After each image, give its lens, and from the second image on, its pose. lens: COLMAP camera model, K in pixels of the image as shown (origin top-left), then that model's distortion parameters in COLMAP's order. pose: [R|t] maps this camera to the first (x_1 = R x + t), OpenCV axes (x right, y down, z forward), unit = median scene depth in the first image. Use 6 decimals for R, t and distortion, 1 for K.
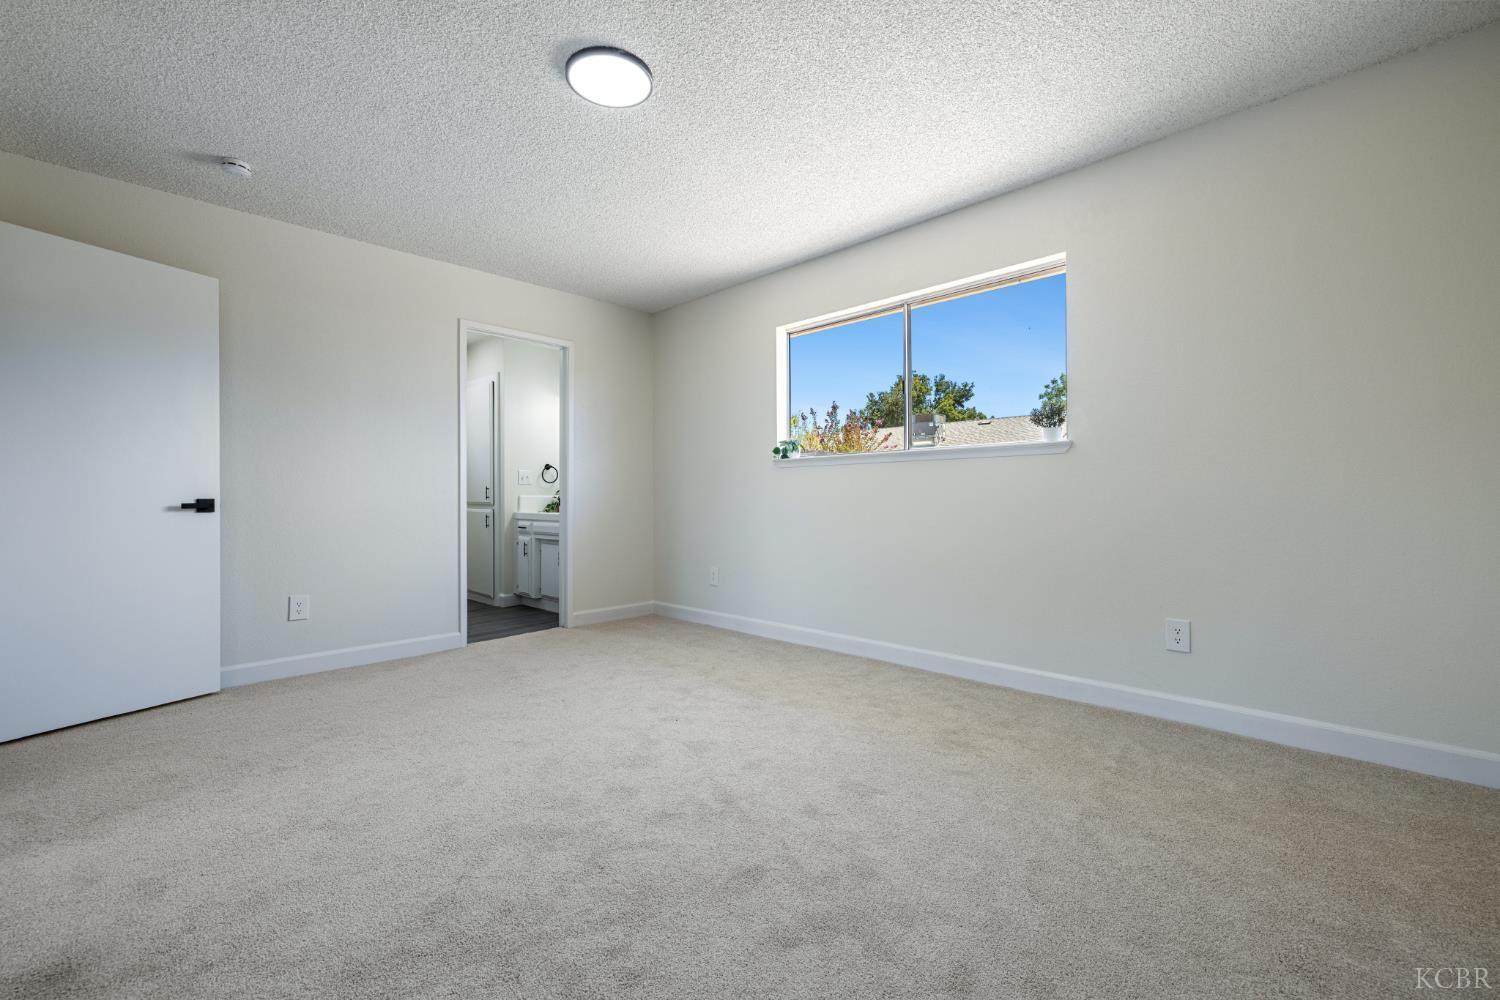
lens RADIAL K [[636.2, 0, 749.6], [0, 636.2, 491.8], [0, 0, 1]] dist [-0.002650, -0.000171]
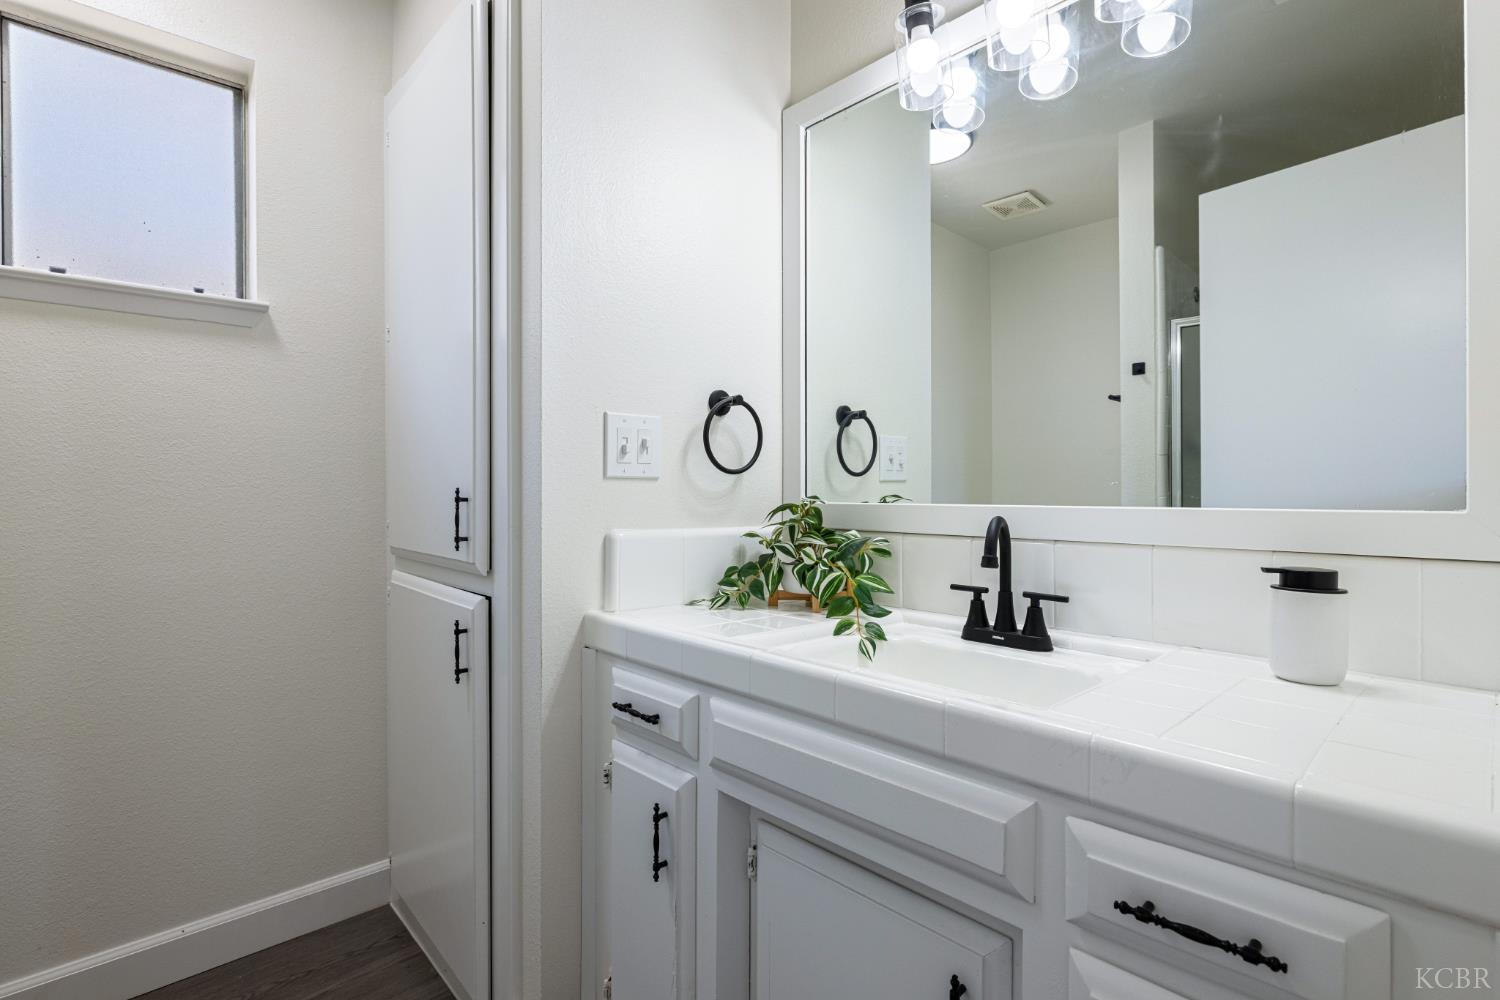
lens RADIAL K [[729.2, 0, 751.5], [0, 729.2, 499.6], [0, 0, 1]] dist [-0.001606, -0.000038]
pose [[0.998532, 0.006851, -0.053724, -0.303985], [-0.006220, 0.999910, 0.011894, -0.007829], [0.053801, -0.011542, 0.998485, 0.766252]]
